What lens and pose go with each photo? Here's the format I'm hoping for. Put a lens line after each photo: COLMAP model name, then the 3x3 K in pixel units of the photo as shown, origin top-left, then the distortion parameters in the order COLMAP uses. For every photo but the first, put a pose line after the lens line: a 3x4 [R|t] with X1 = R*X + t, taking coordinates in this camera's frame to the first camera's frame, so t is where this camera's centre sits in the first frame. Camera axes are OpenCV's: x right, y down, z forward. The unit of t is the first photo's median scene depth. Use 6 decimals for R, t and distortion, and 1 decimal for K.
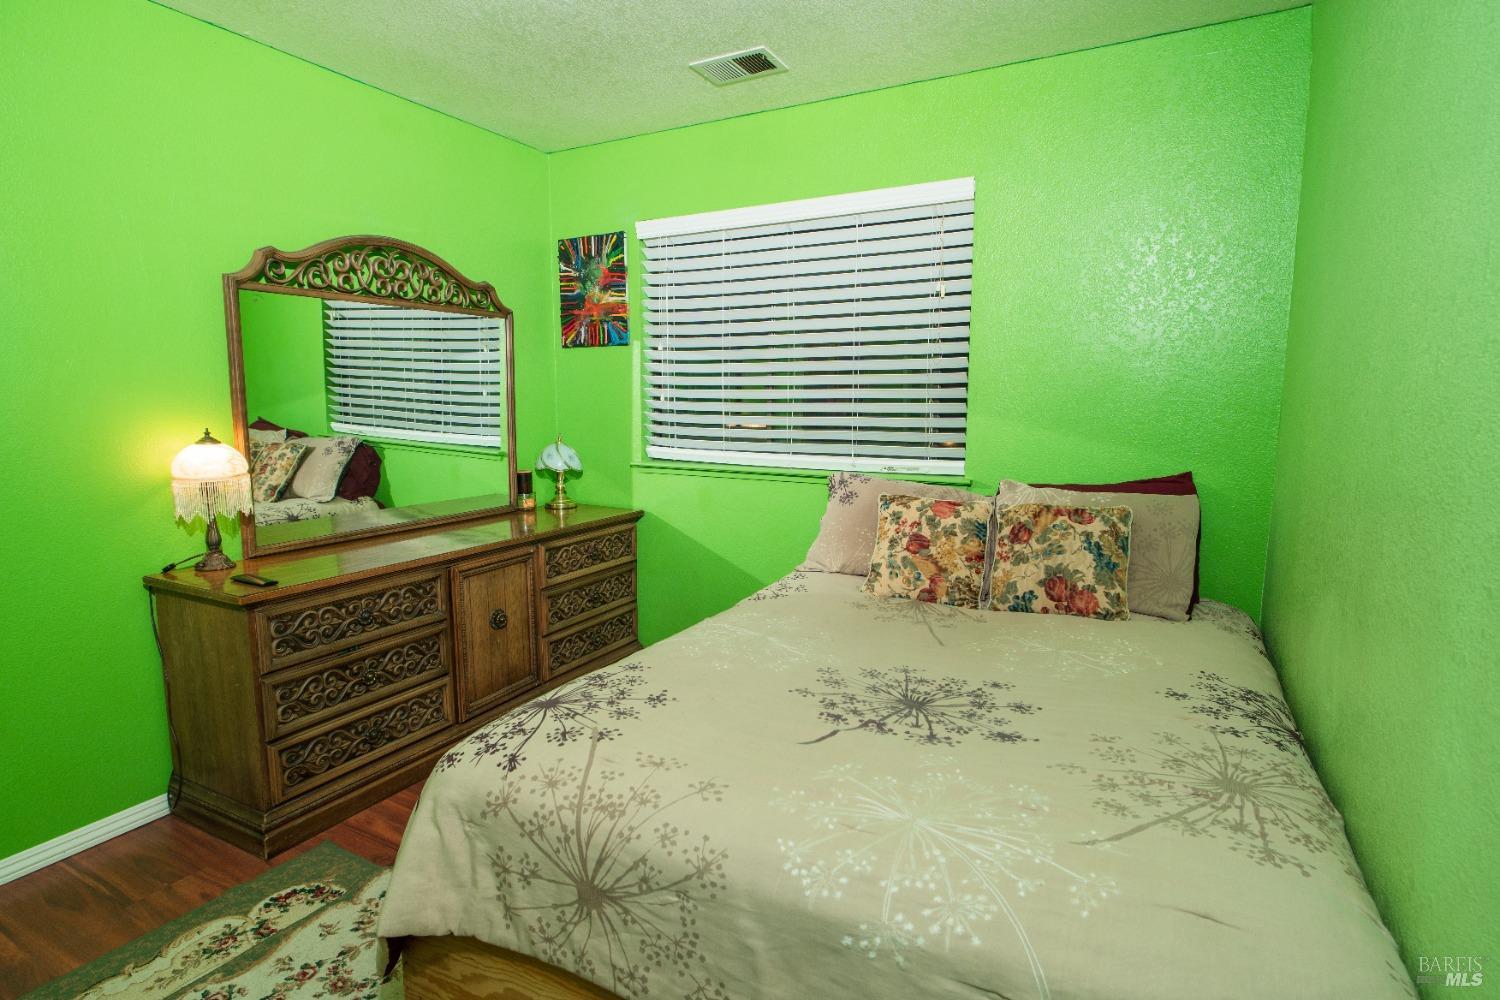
lens RADIAL K [[779.2, 0, 750.0], [0, 779.2, 500.0], [0, 0, 1]] dist [-0.002211, -0.000226]
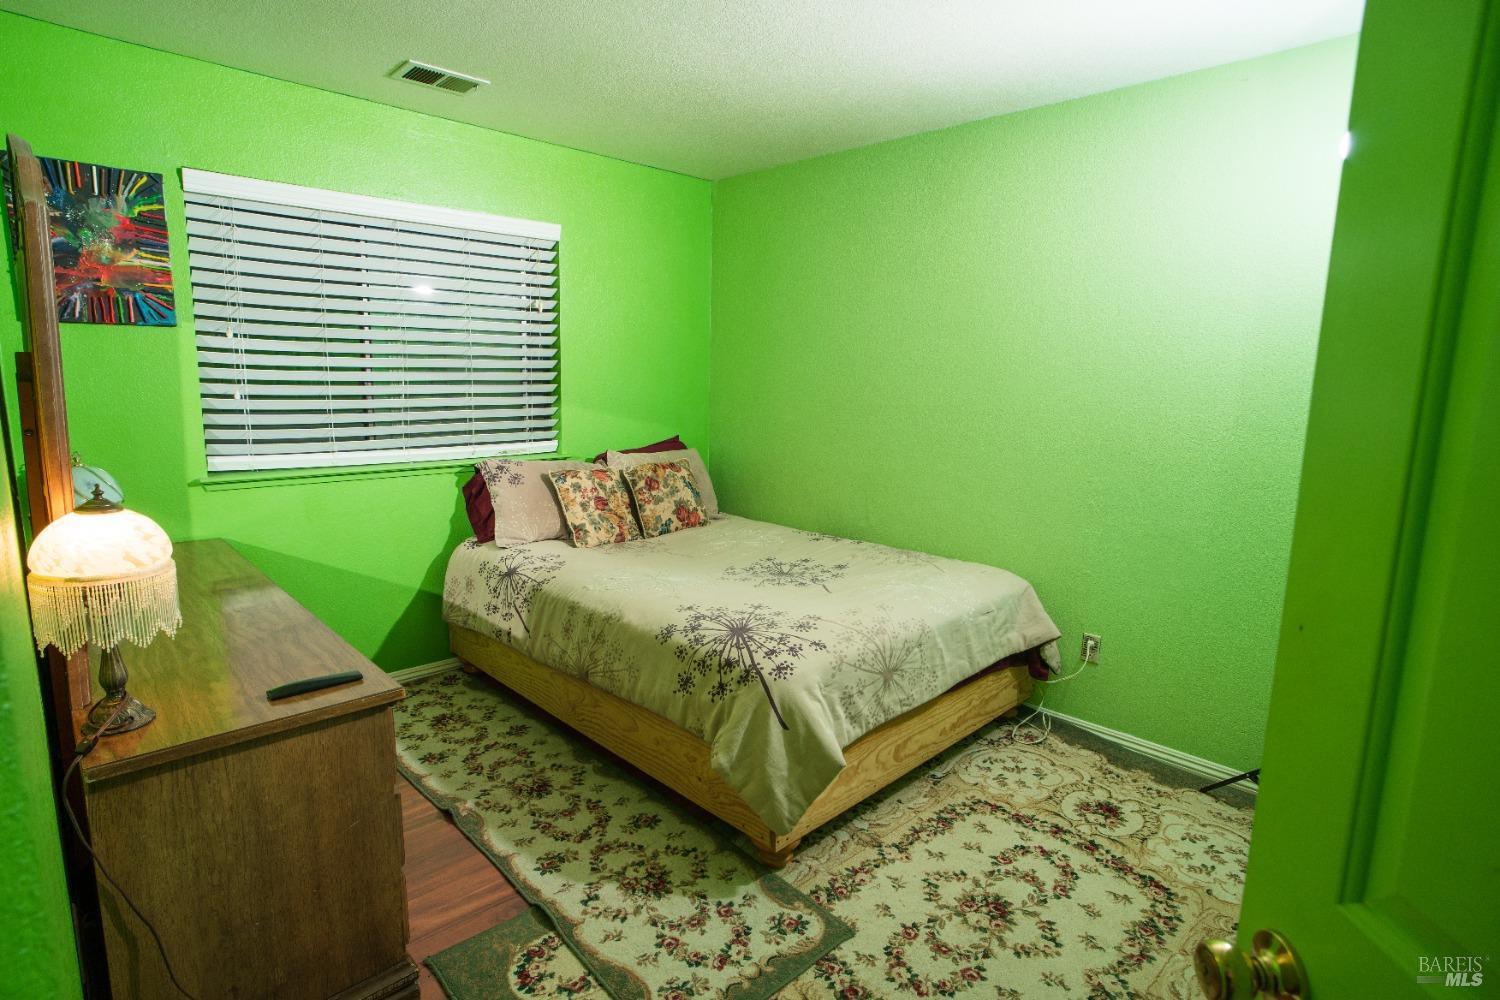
lens RADIAL K [[775.7, 0, 750.0], [0, 775.7, 500.0], [0, 0, 1]] dist [-0.026237, 0.000868]
pose [[0.298501, -0.152151, 0.942203, -1.028474], [0.105353, 0.986431, 0.125916, -0.096559], [-0.948577, 0.061678, 0.310480, 0.359391]]
